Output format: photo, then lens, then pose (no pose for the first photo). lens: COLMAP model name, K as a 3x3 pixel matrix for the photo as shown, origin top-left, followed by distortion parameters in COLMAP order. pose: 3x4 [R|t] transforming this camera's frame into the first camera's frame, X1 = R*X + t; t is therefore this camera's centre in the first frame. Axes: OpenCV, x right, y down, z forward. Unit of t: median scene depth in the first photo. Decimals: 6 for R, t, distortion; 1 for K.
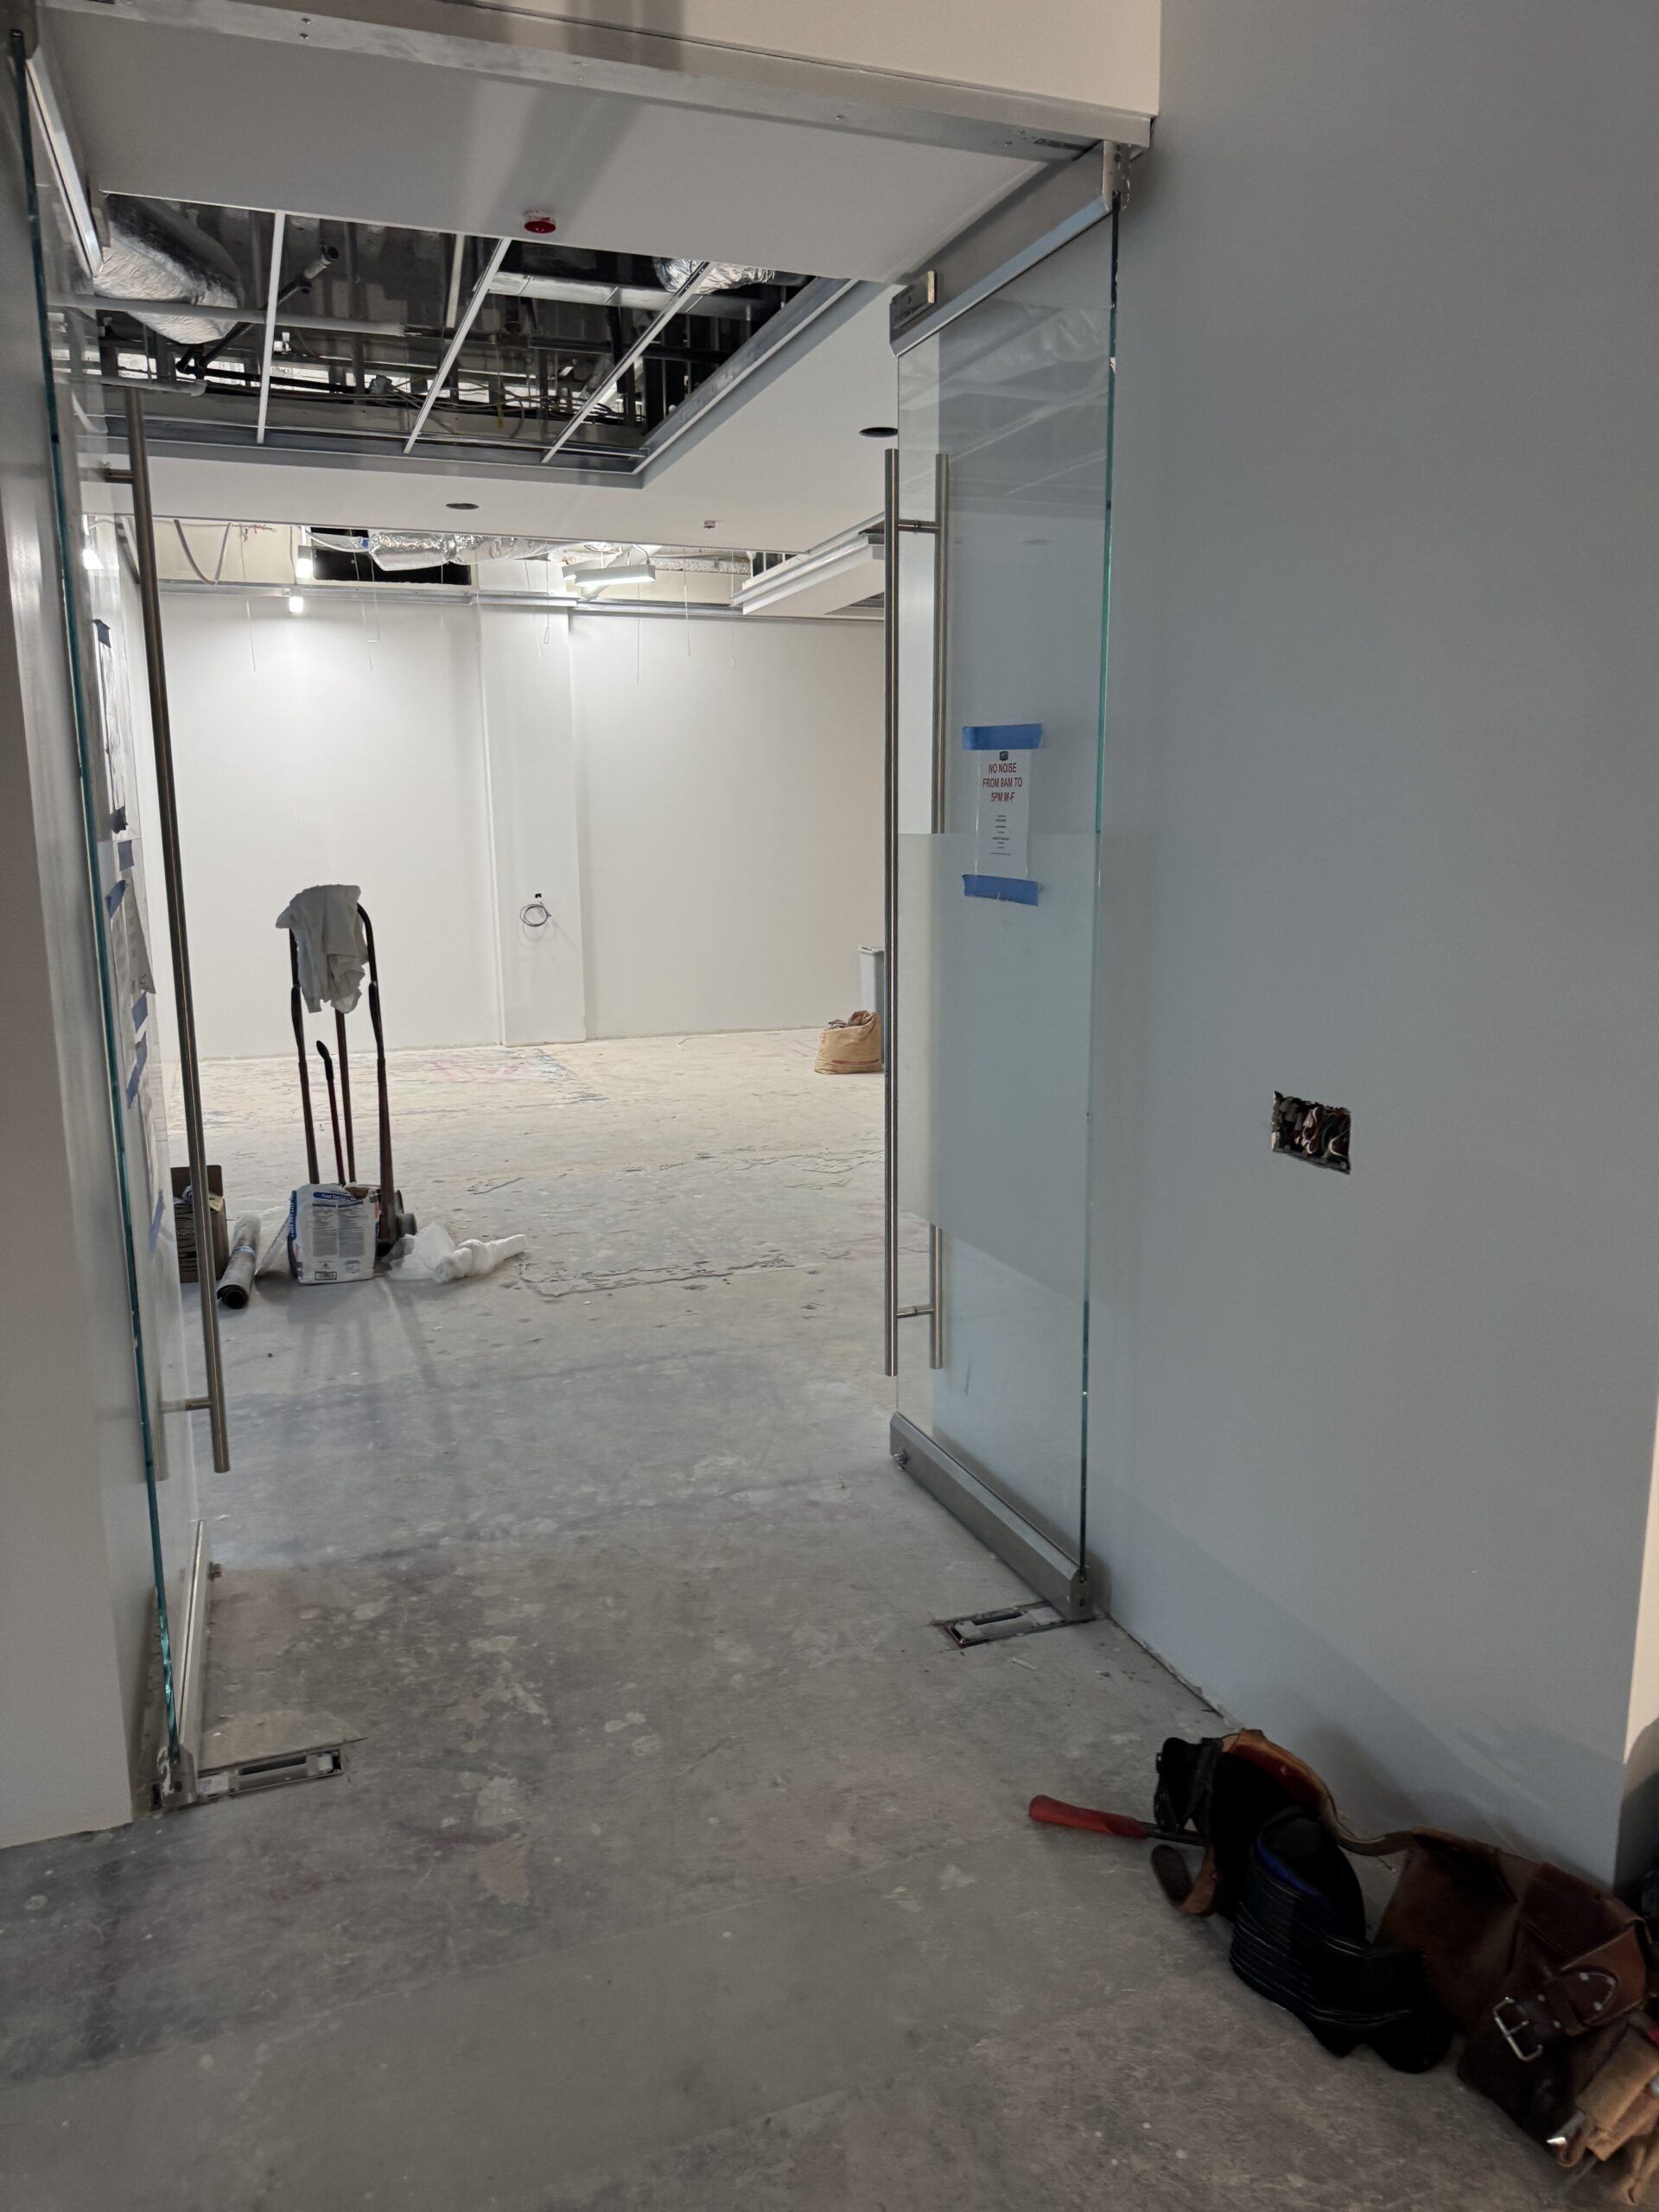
lens RADIAL K [[1553.8, 0, 830.5], [0, 1553.8, 1108.2], [0, 0, 1]] dist [0.007725, -0.022692]
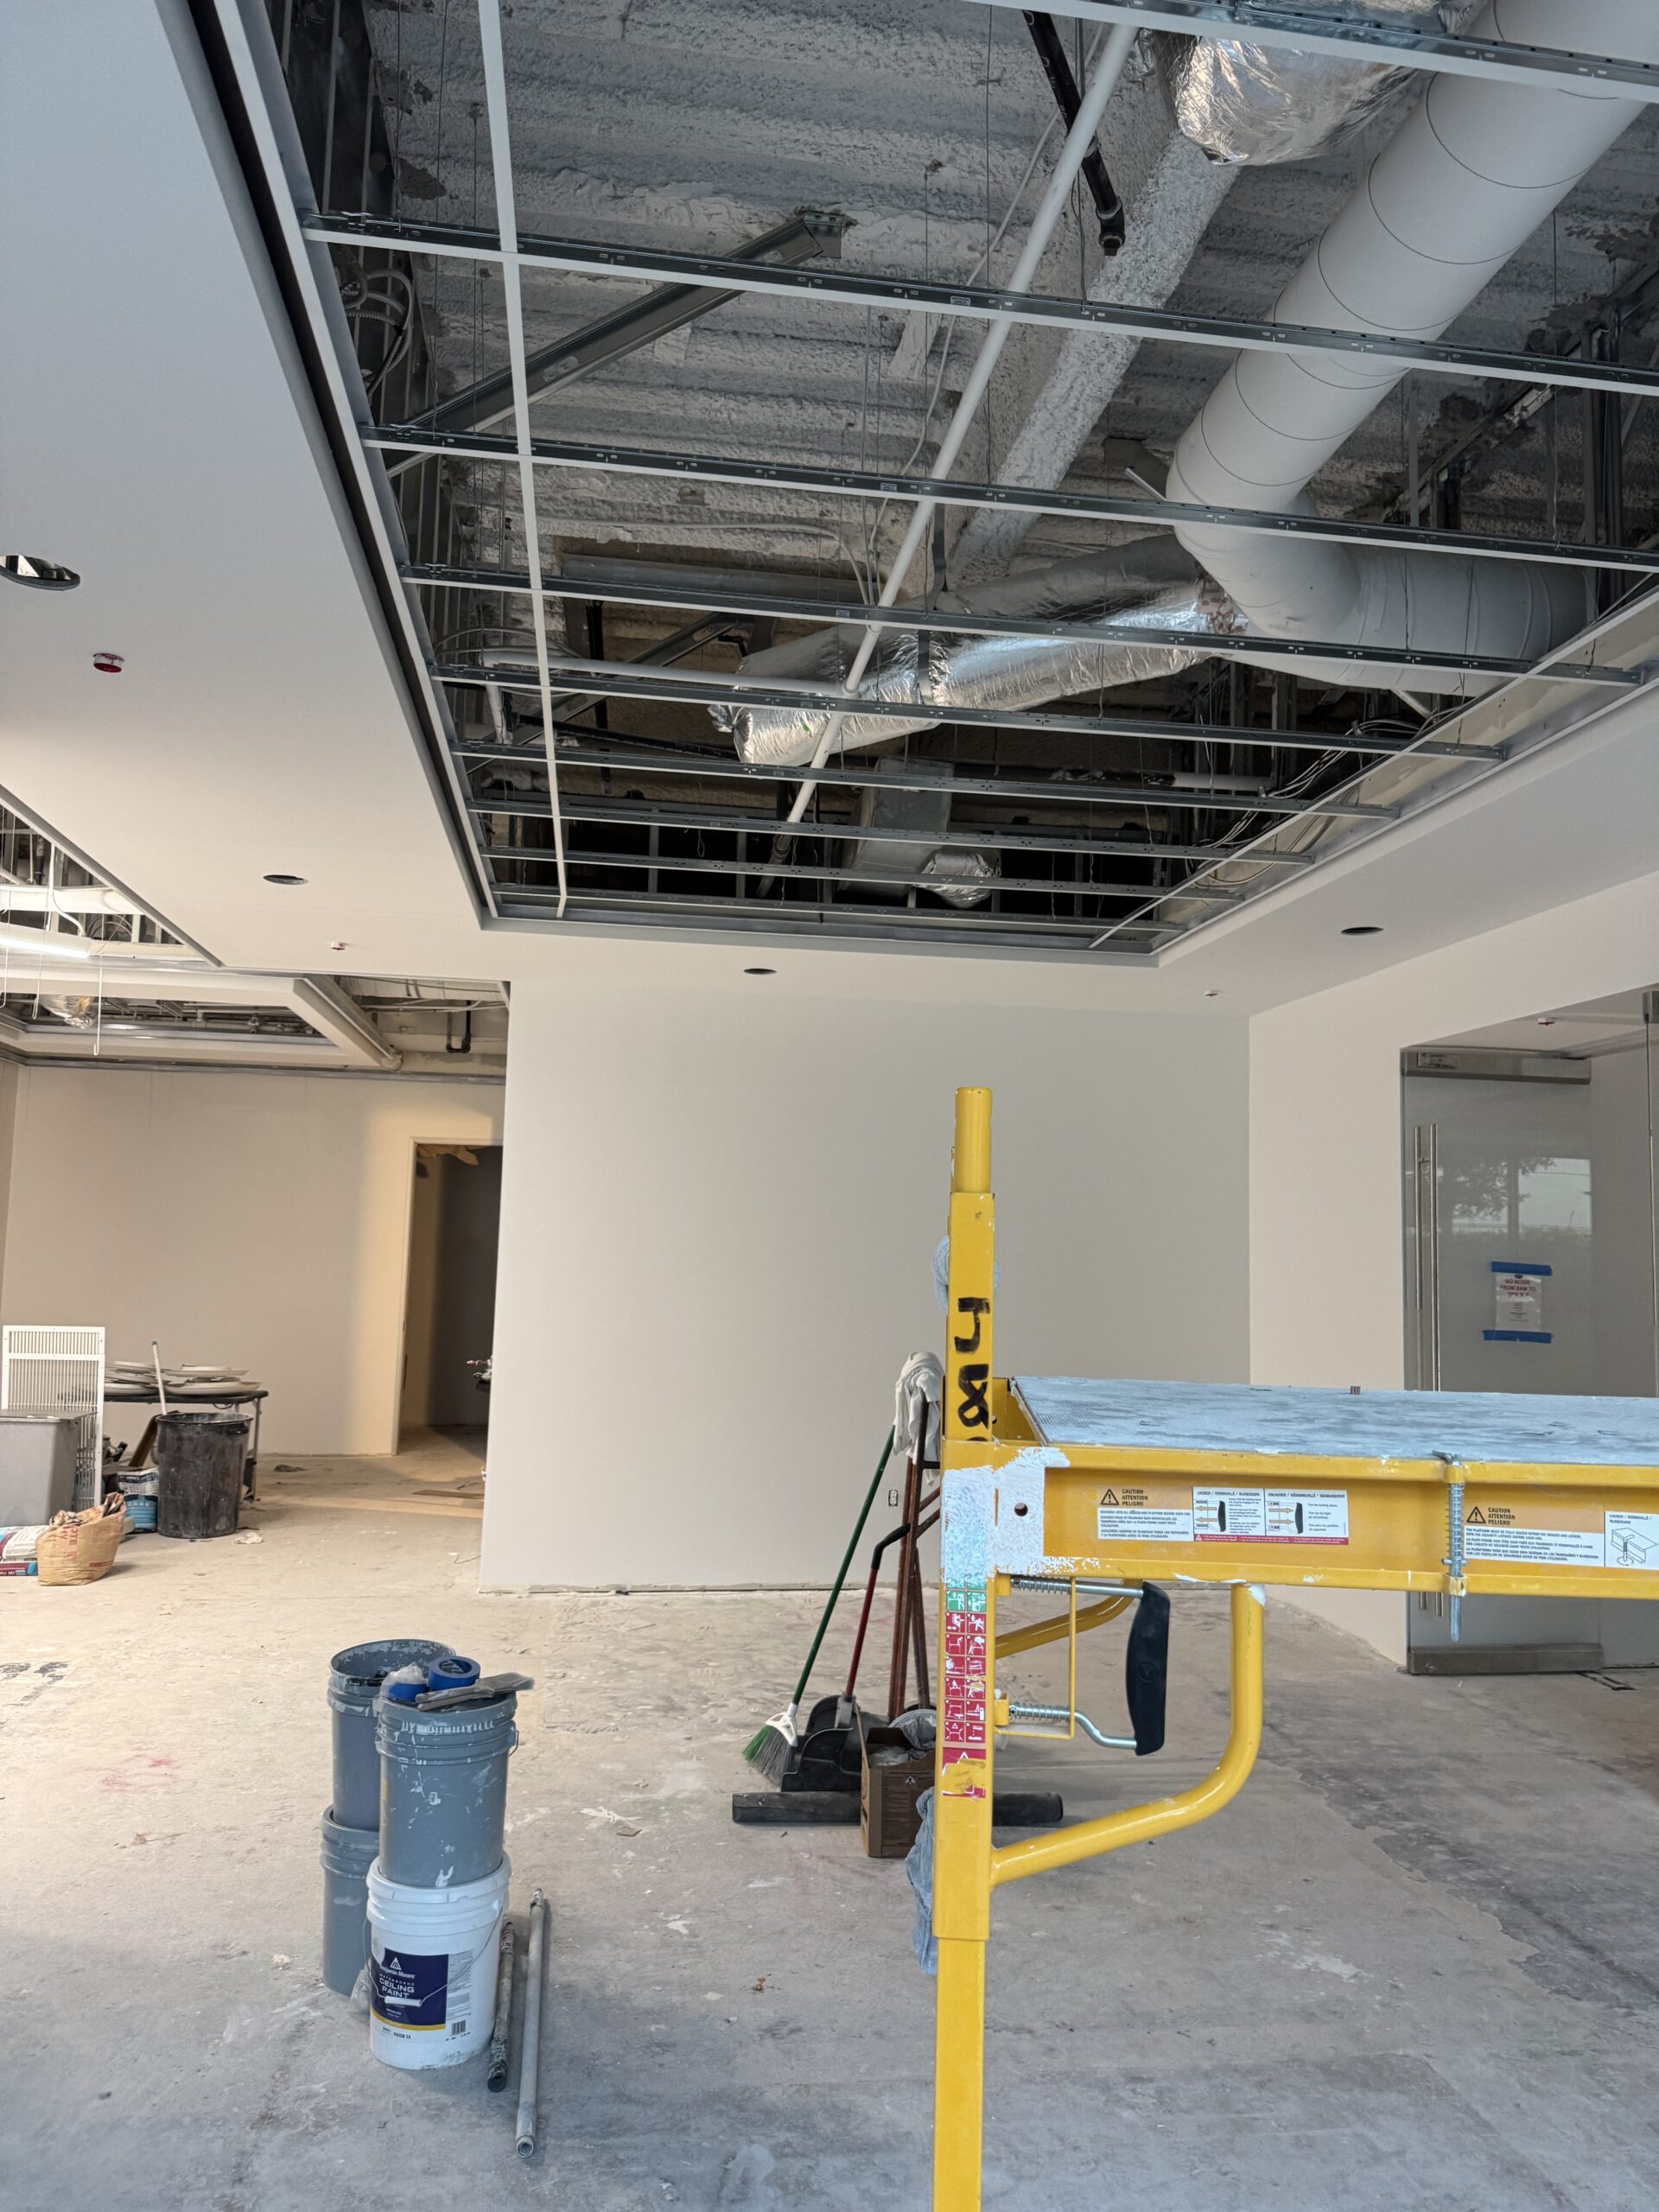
lens RADIAL K [[1553.8, 0, 835.0], [0, 1553.8, 1099.1], [0, 0, 1]] dist [0.007725, -0.022692]
pose [[0.214198, 0.109029, 0.970686, -1.284314], [0.141180, 0.979861, -0.141214, -0.169801], [-0.966534, 0.167290, 0.194492, 0.832518]]
